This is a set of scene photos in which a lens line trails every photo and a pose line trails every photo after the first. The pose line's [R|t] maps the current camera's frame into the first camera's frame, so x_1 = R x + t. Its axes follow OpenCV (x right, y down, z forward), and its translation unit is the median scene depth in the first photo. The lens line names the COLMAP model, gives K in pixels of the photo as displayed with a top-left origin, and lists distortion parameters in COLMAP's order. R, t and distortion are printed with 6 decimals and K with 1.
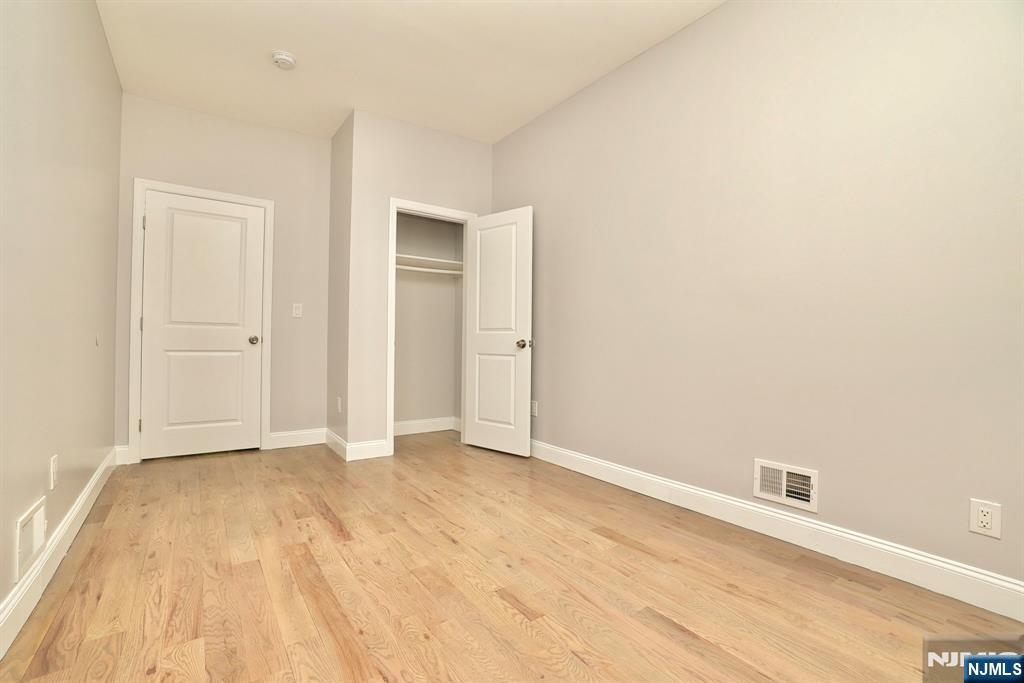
lens RADIAL K [[448.5, 0, 507.1], [0, 448.5, 337.5], [0, 0, 1]] dist [-0.054460, 0.020257]
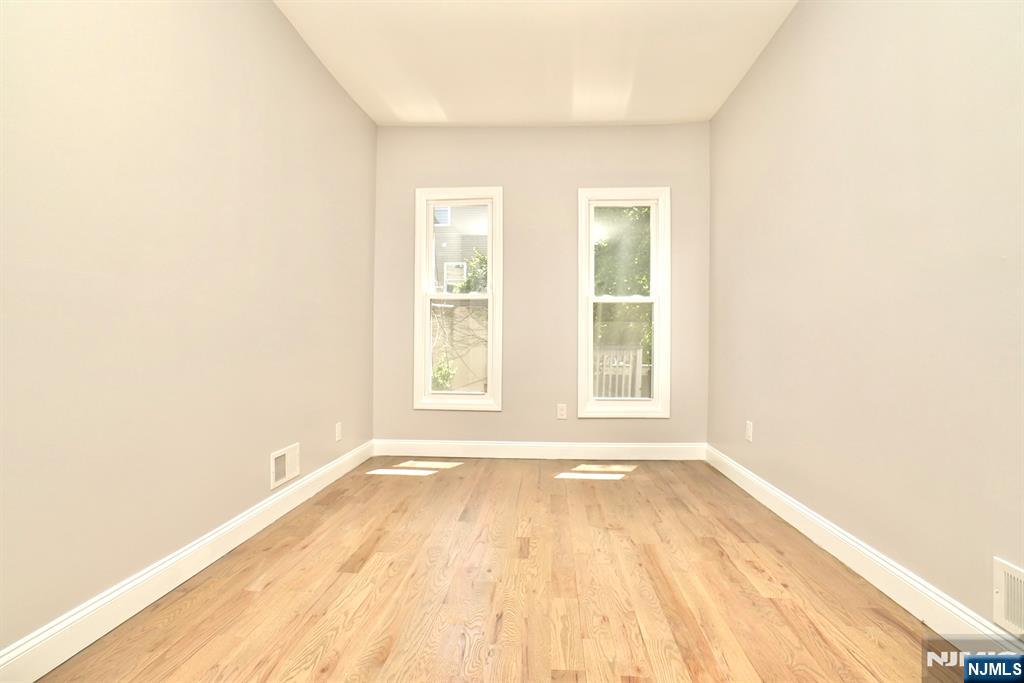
lens RADIAL K [[448.5, 0, 507.1], [0, 448.5, 337.5], [0, 0, 1]] dist [-0.054460, 0.020257]
pose [[-0.752597, -0.011841, 0.658375, -0.747733], [-0.017152, 0.999852, -0.001625, -0.022230], [-0.658258, -0.012515, -0.752688, 1.887619]]
